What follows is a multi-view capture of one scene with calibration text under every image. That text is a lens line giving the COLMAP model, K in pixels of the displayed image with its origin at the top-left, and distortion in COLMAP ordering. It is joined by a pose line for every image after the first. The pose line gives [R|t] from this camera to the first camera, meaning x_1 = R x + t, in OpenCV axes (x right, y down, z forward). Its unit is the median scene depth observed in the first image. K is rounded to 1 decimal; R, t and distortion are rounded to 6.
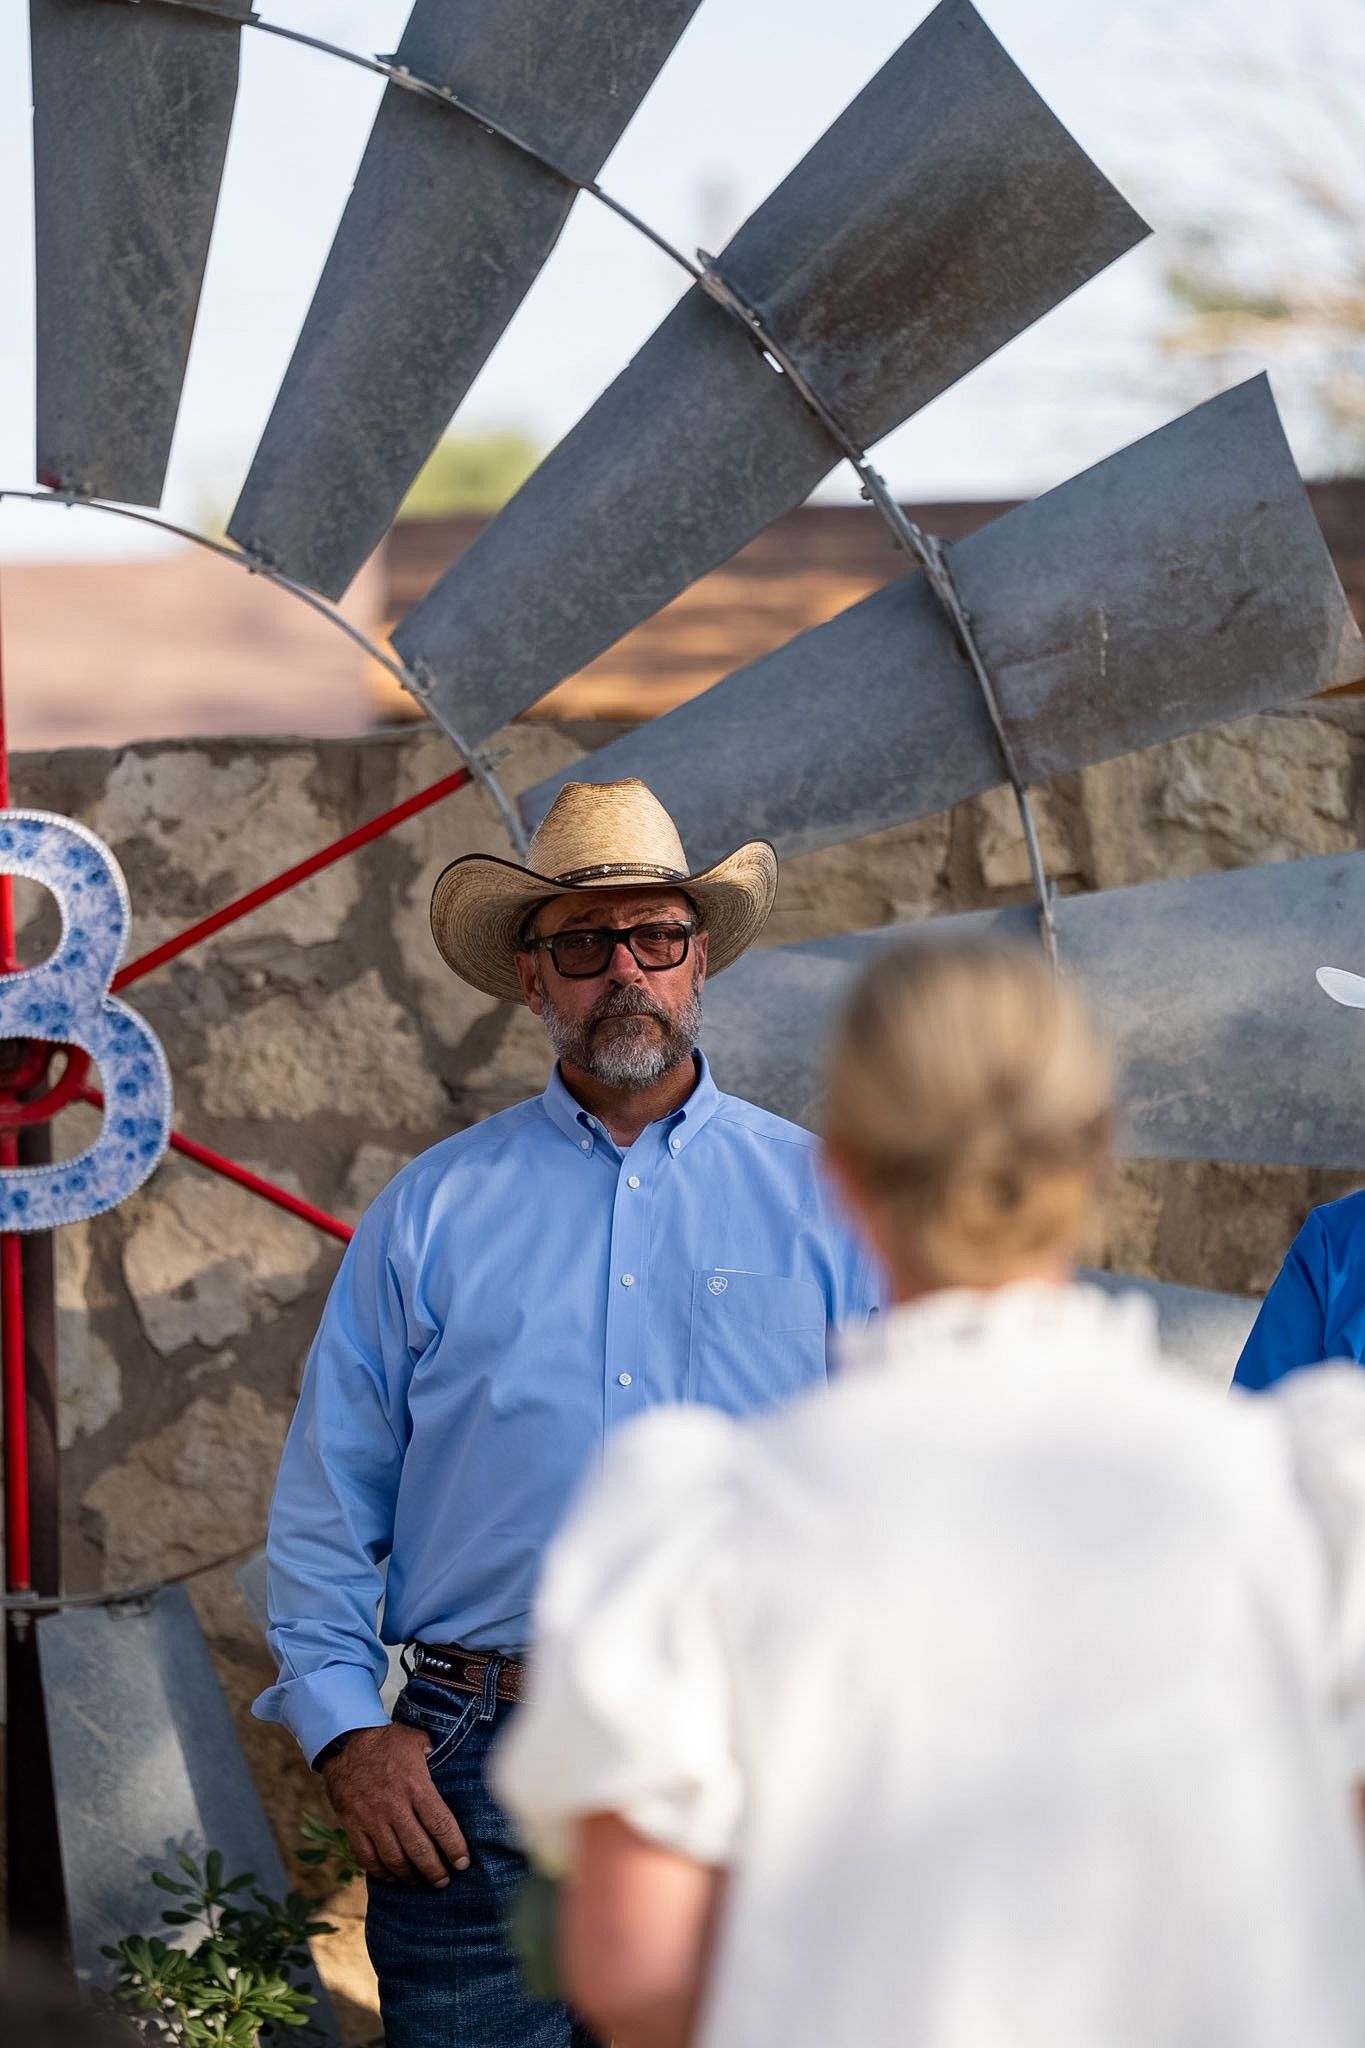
lens RADIAL K [[15271.8, 0, 813.8], [0, 15271.8, 978.2], [0, 0, 1]] dist [3.165886, 25.129561]
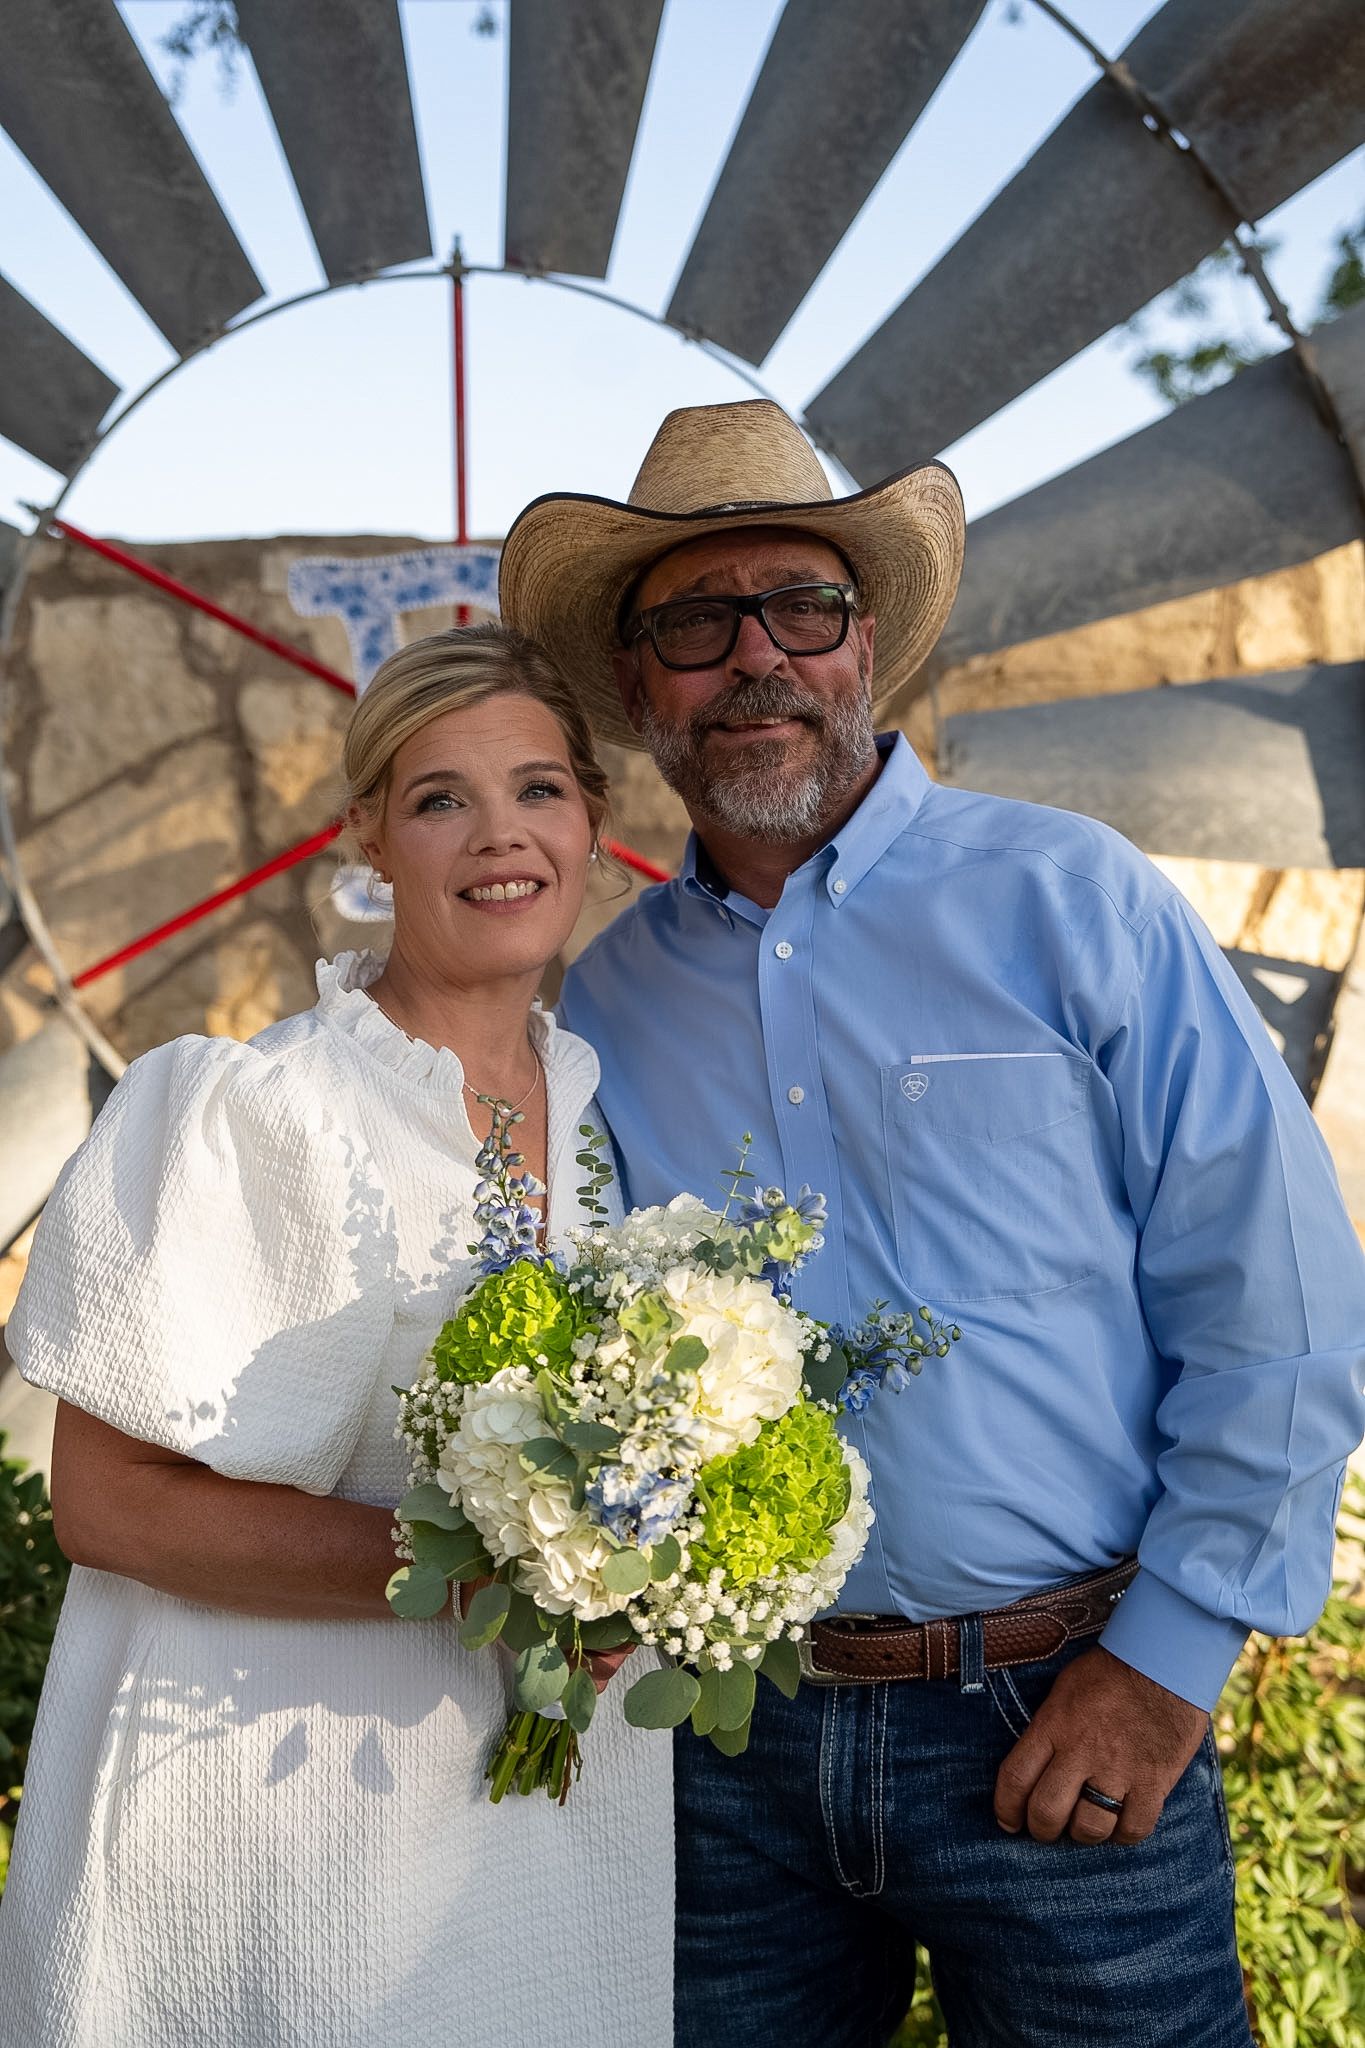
lens RADIAL K [[2603.0, 0, 682.5], [0, 2603.0, 1024.0], [0, 0, 1]] dist [0.011923, 0.047312]
pose [[0.999338, 0.032193, -0.016955, -0.032140], [-0.030791, 0.996530, 0.077330, 0.008863], [0.019386, -0.076757, 0.996861, 0.810817]]
